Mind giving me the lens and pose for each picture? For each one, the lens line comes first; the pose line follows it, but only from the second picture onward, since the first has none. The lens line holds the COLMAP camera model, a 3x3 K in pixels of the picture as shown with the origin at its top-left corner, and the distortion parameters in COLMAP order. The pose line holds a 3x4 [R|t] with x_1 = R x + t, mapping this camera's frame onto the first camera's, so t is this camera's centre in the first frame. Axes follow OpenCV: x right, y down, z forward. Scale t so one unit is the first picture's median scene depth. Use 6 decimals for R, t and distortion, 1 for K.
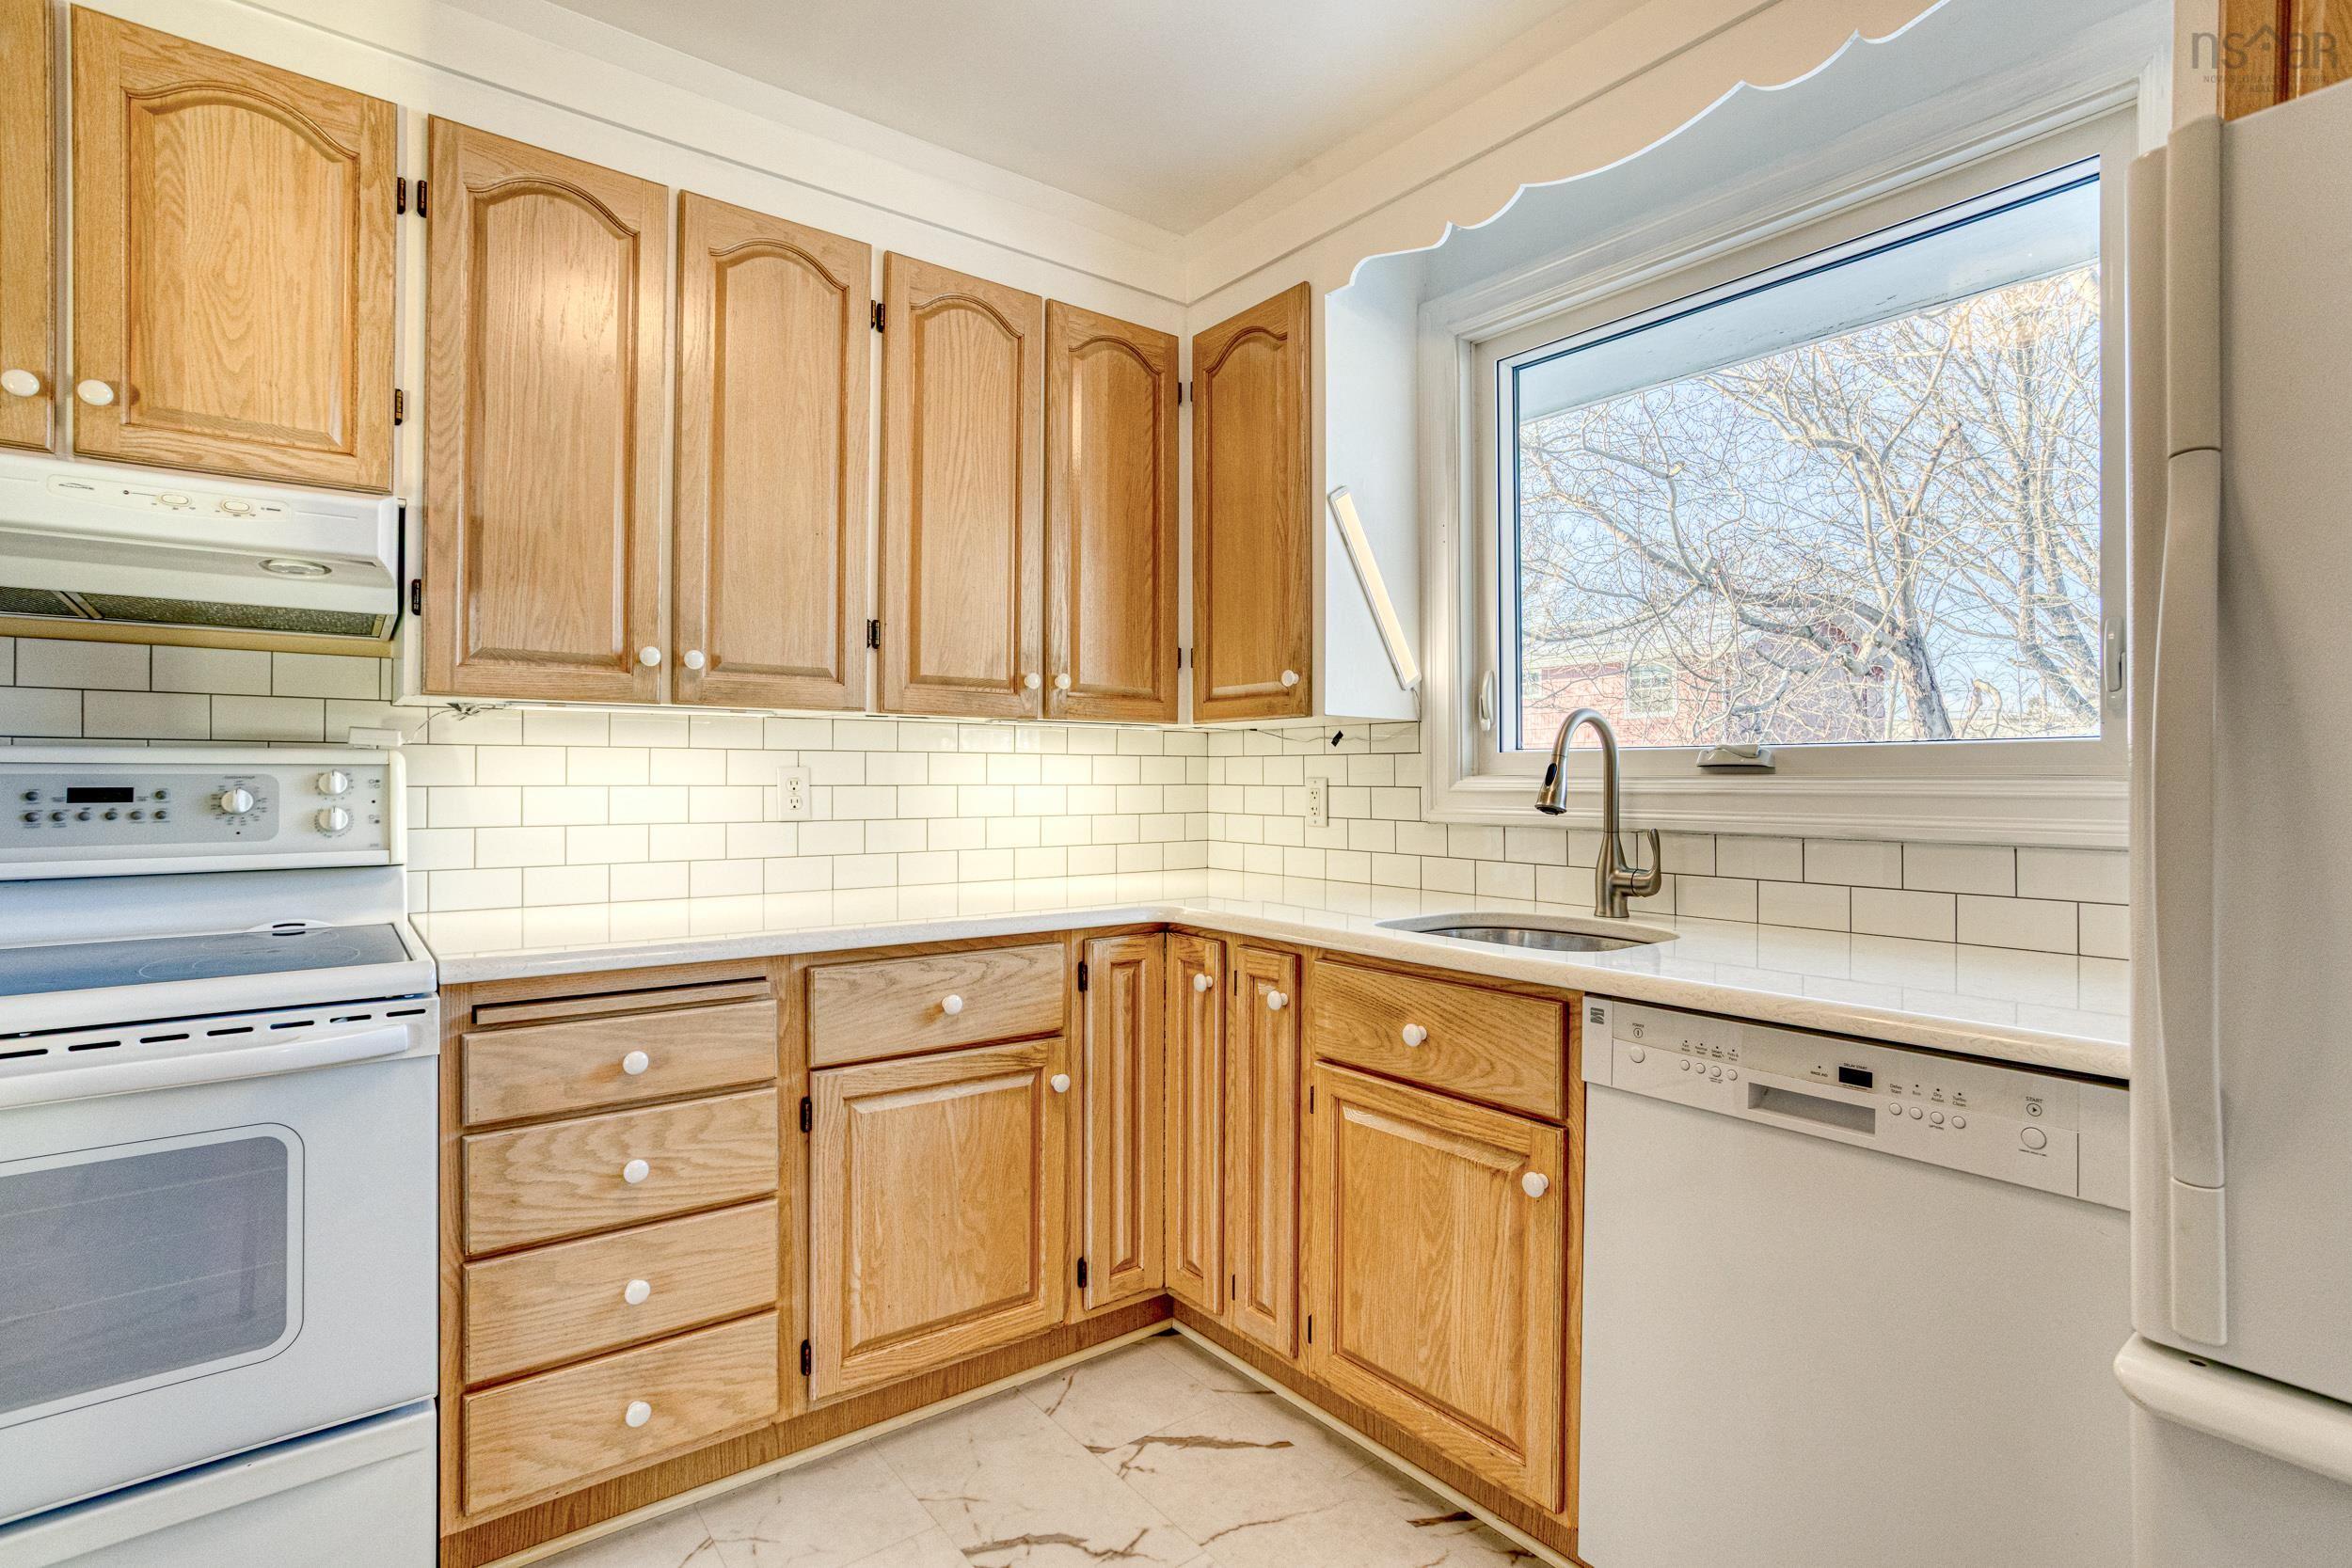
lens RADIAL K [[1150.6, 0, 1243.8], [0, 1150.6, 766.5], [0, 0, 1]] dist [-0.030697, 0.012156]
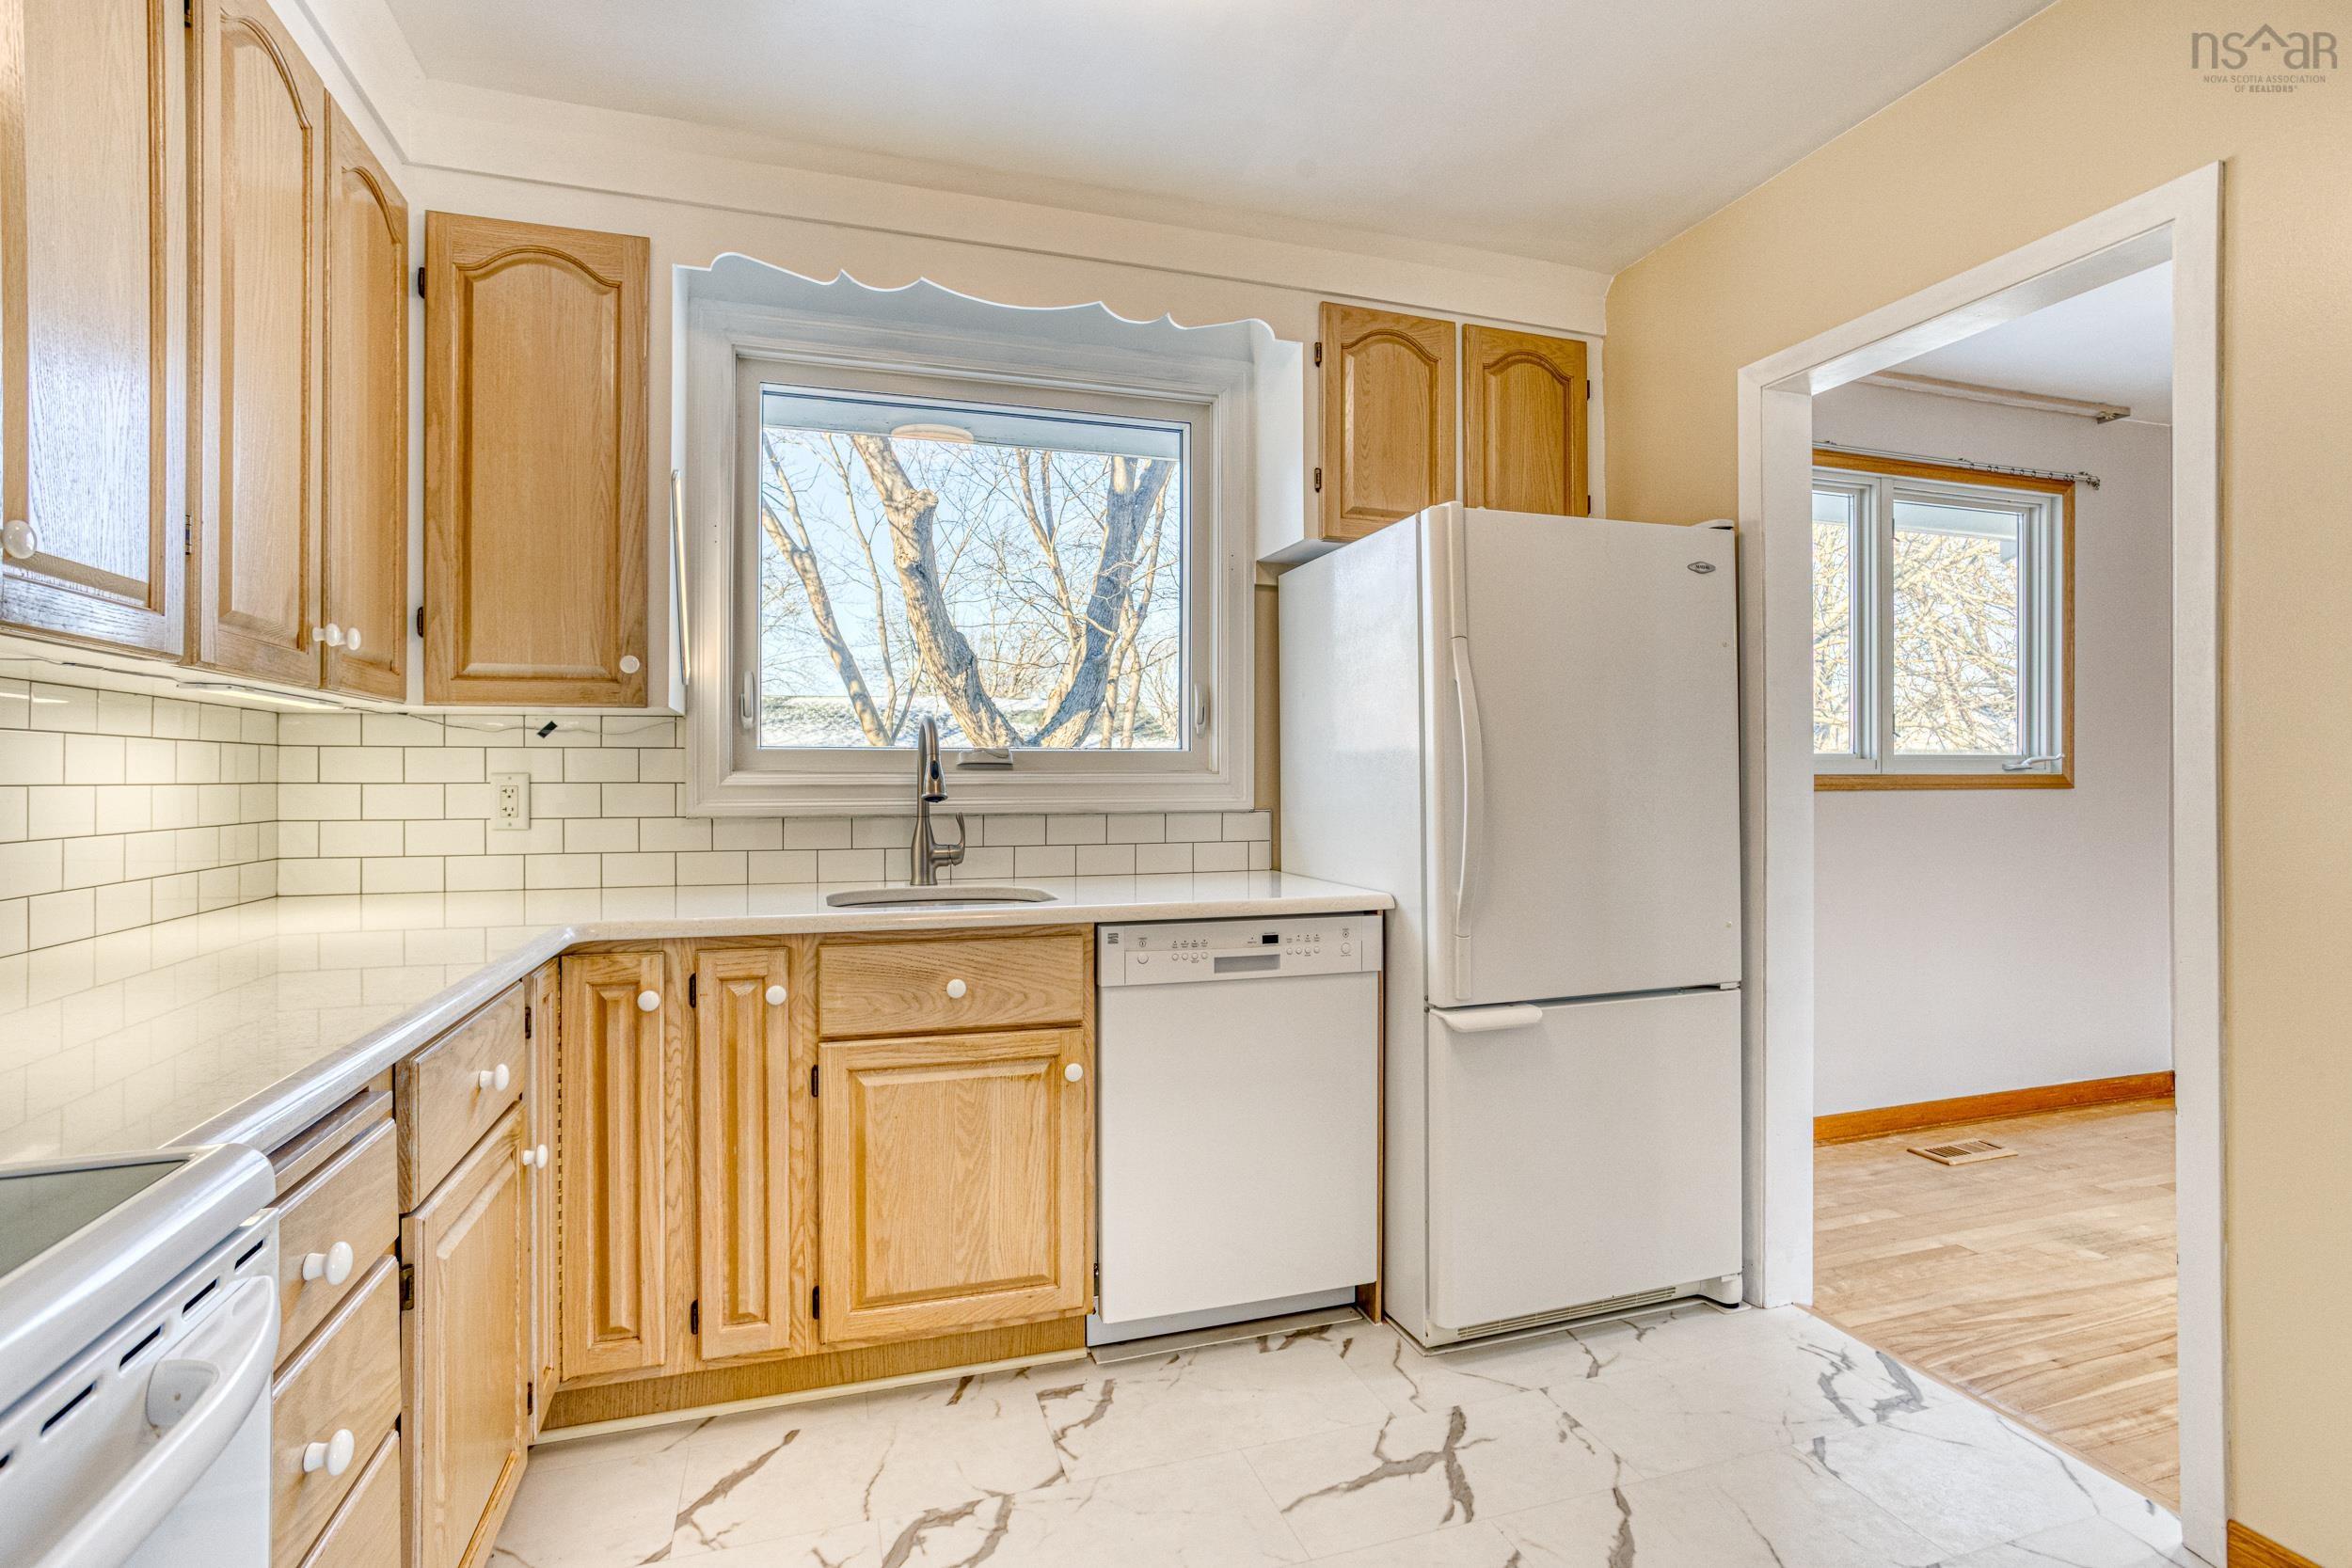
lens RADIAL K [[1150.6, 0, 1113.8], [0, 1150.6, 767.3], [0, 0, 1]] dist [-0.030697, 0.012156]
pose [[0.363880, 0.005298, 0.931431, -0.858770], [-0.007164, 0.999970, -0.002890, 0.006865], [-0.931418, -0.005621, 0.363907, 0.399105]]
